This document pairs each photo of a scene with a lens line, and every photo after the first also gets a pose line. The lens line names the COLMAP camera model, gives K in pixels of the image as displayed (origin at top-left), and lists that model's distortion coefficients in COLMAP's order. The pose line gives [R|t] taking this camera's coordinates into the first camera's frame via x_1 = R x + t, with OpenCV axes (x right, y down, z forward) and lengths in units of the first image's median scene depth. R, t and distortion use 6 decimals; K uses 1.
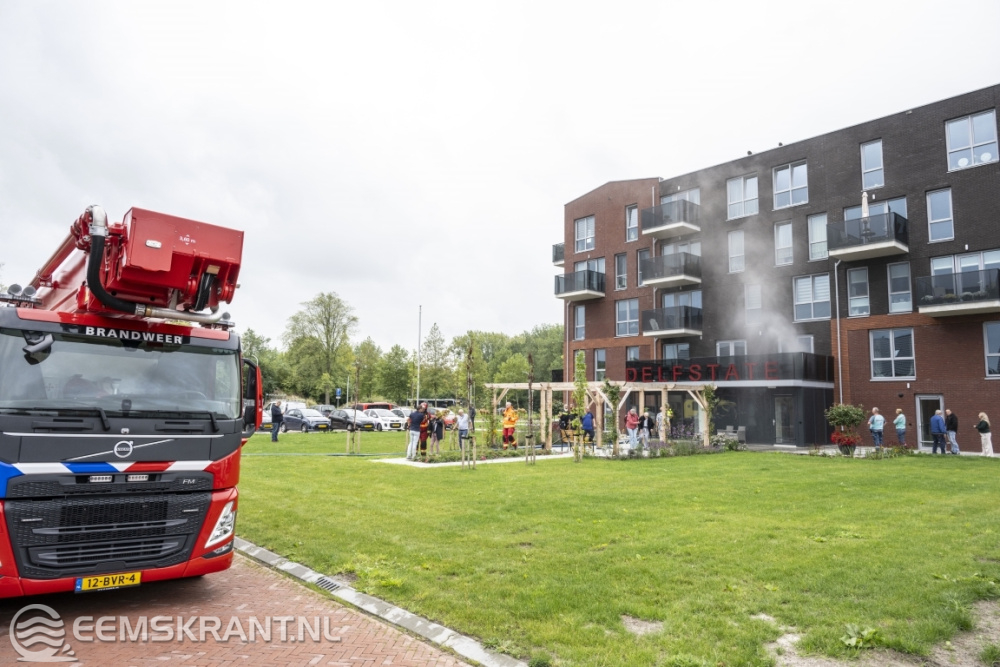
lens RADIAL K [[656.8, 0, 501.7], [0, 656.8, 331.3], [0, 0, 1]] dist [-0.004201, -0.000132]
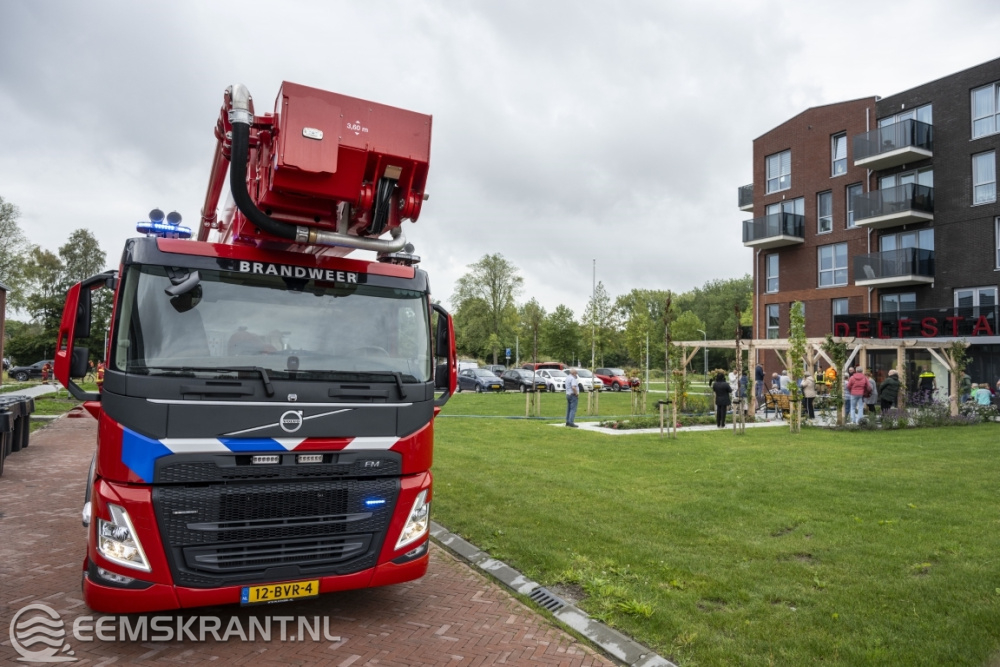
lens RADIAL K [[658.6, 0, 500.0], [0, 658.6, 333.5], [0, 0, 1]] dist [0.000608, 0.000028]
pose [[0.969551, -0.009949, -0.244686, -0.030444], [0.025437, 0.997861, 0.060220, 0.007531], [0.243564, -0.064611, 0.967730, 0.064483]]
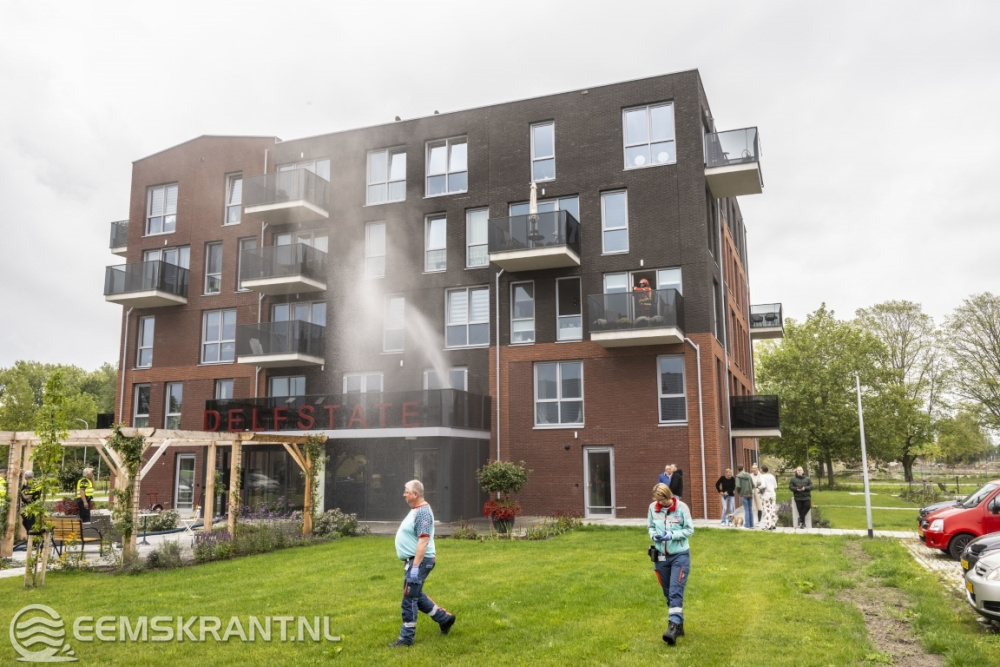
lens RADIAL K [[802.7, 0, 500.0], [0, 802.7, 333.5], [0, 0, 1]] dist [0.006027, 0.001009]
pose [[0.888595, 0.052324, 0.455699, 0.098448], [-0.030265, 0.997996, -0.055575, 0.018319], [-0.457694, 0.035592, 0.888397, 0.187871]]
